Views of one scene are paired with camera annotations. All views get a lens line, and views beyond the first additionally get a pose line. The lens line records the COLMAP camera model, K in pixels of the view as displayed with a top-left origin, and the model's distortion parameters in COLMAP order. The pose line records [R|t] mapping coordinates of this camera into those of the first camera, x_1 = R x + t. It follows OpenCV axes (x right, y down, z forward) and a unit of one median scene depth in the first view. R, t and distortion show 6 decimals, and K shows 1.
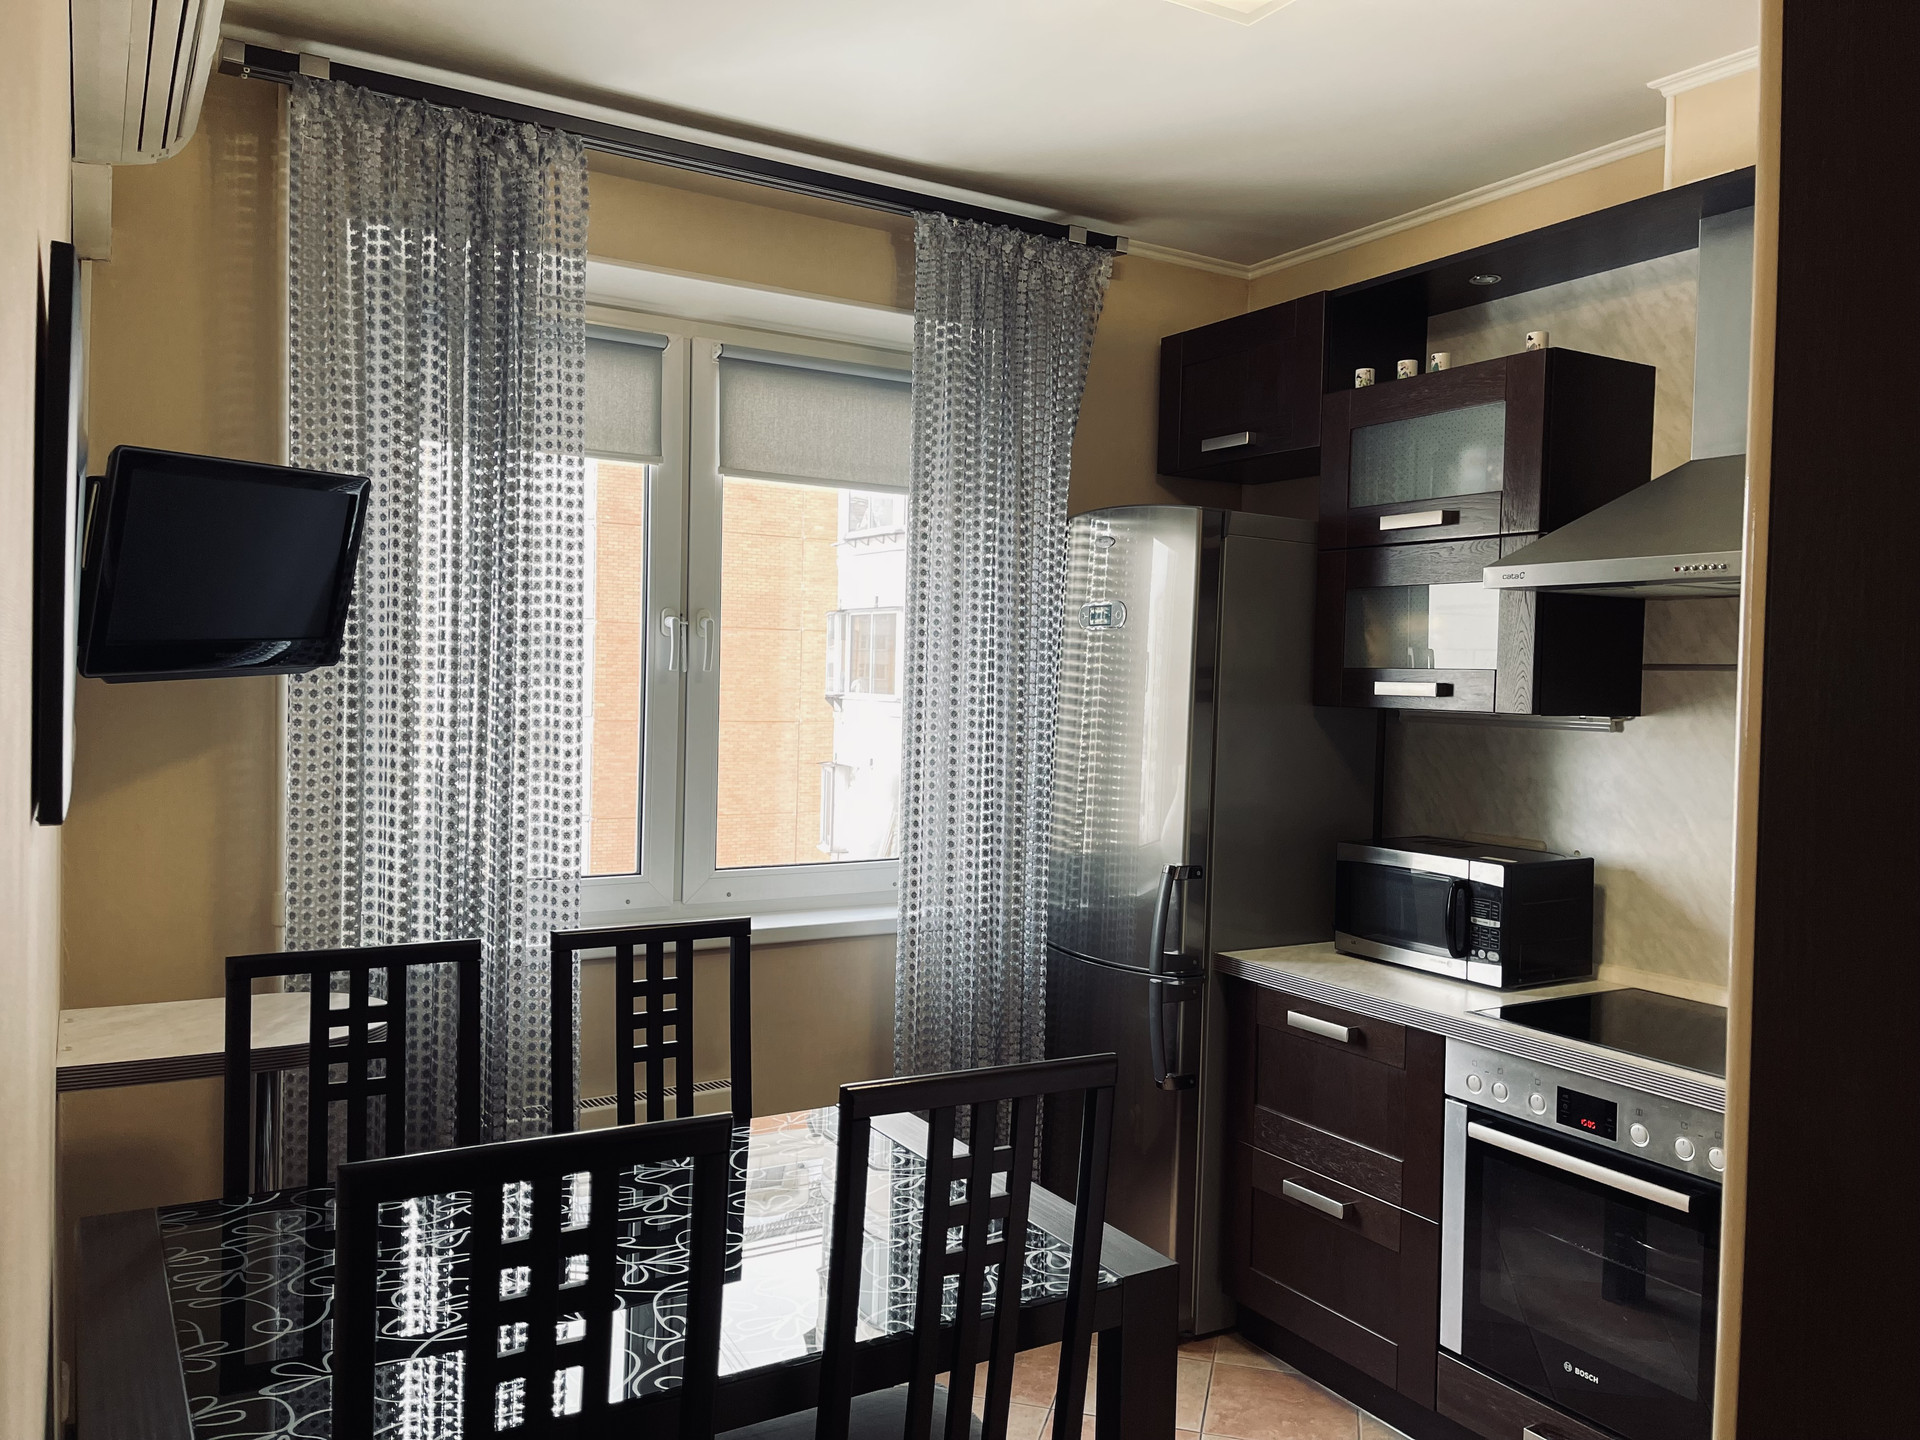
lens RADIAL K [[1453.5, 0, 963.7], [0, 1453.5, 727.4], [0, 0, 1]] dist [0.069771, -0.091030]
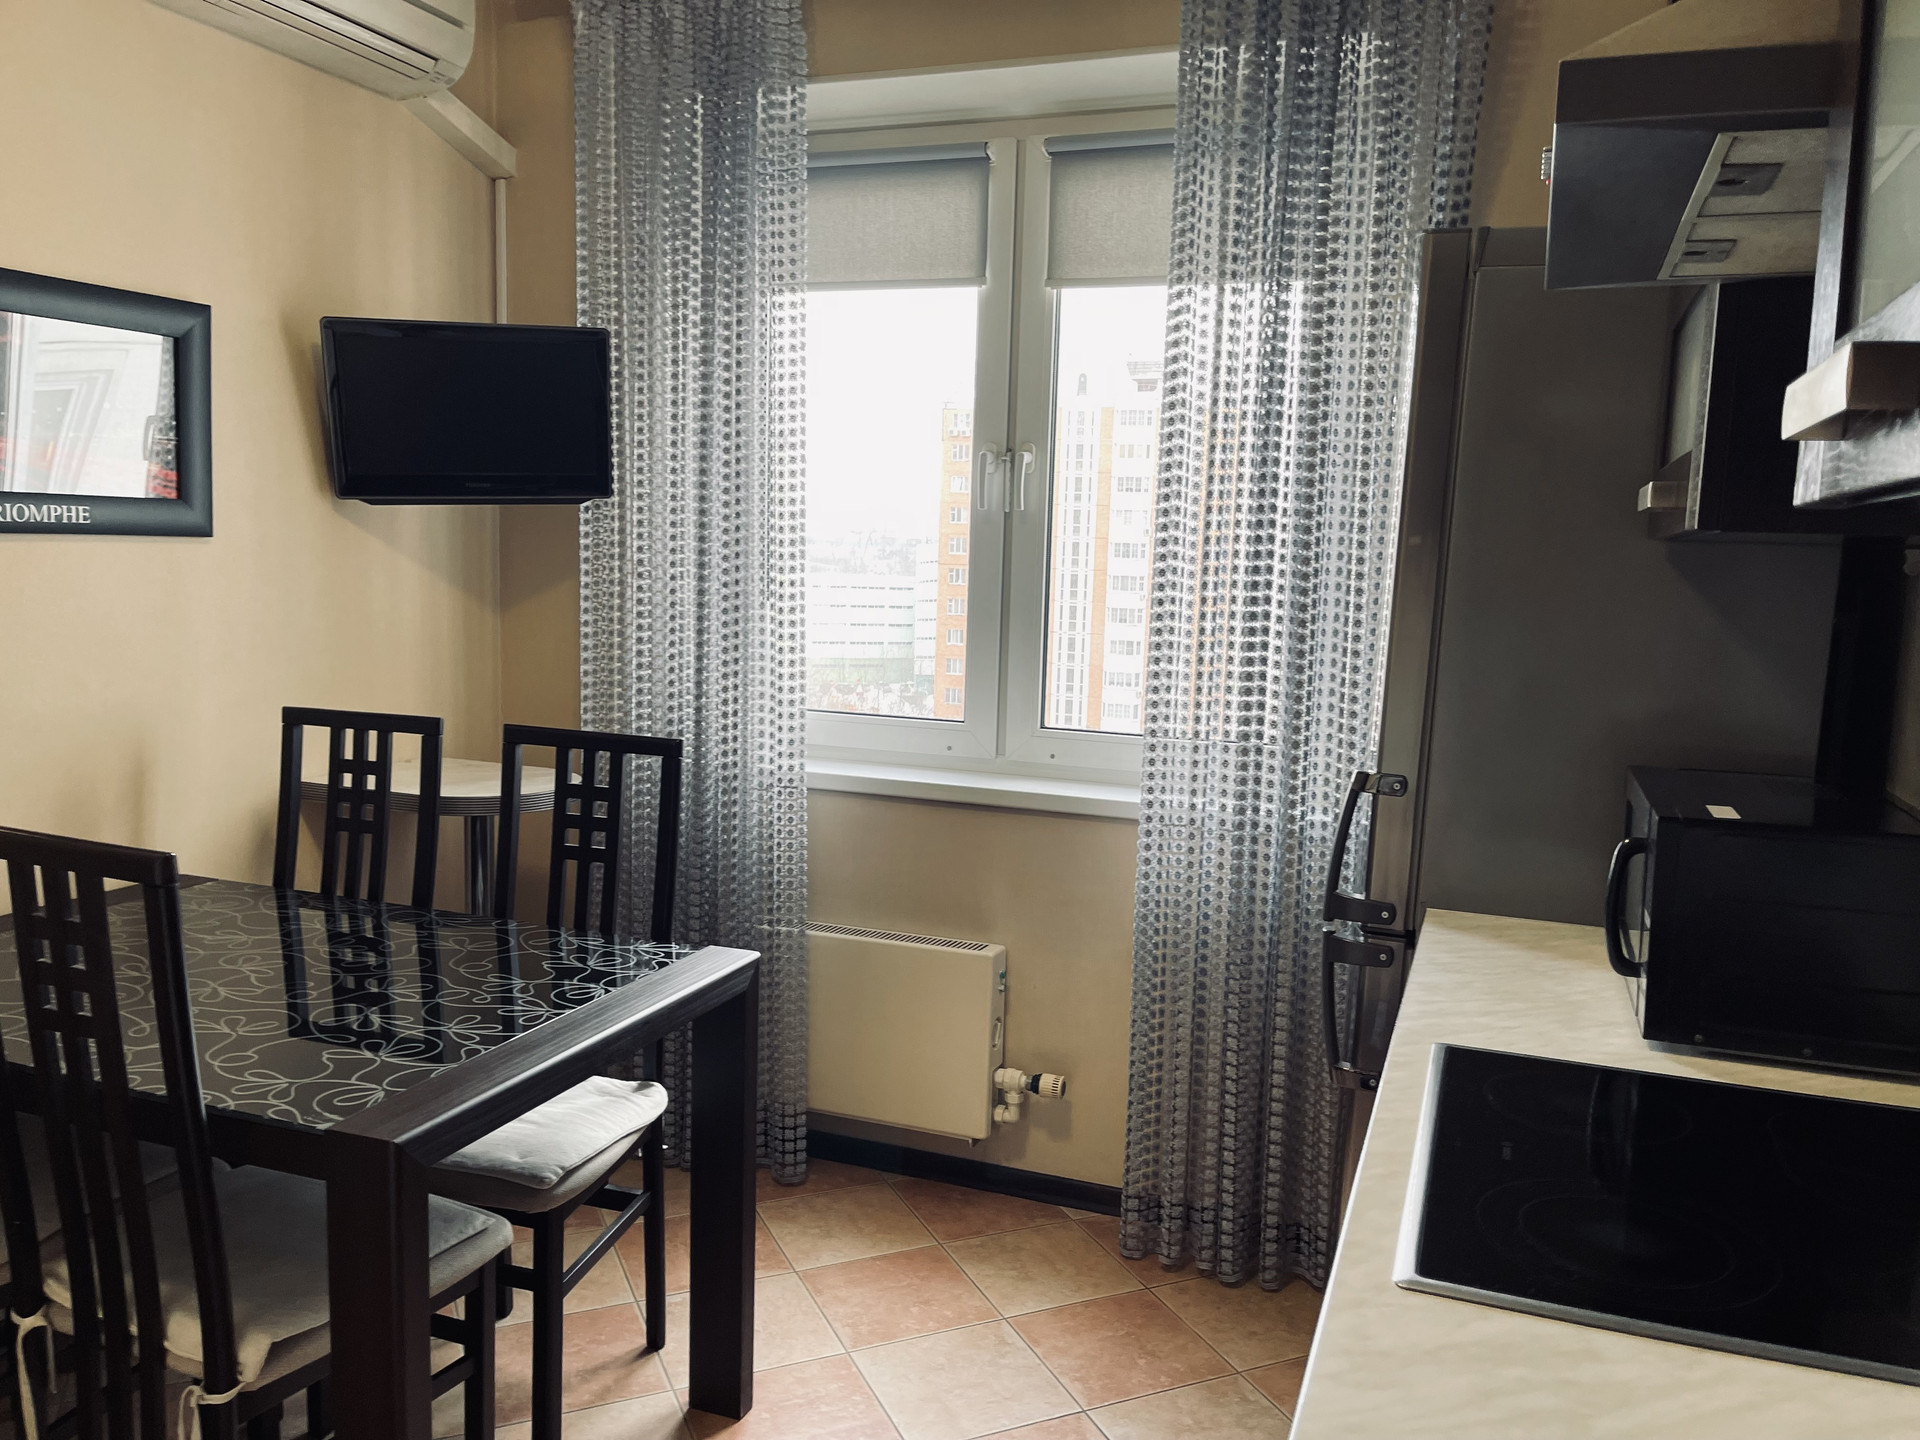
lens RADIAL K [[1453.5, 0, 963.7], [0, 1453.5, 727.4], [0, 0, 1]] dist [0.069771, -0.091030]
pose [[0.609356, 0.098561, -0.786747, 0.653185], [-0.041007, 0.994834, 0.092868, 0.018837], [0.791836, -0.024328, 0.610249, 0.482245]]
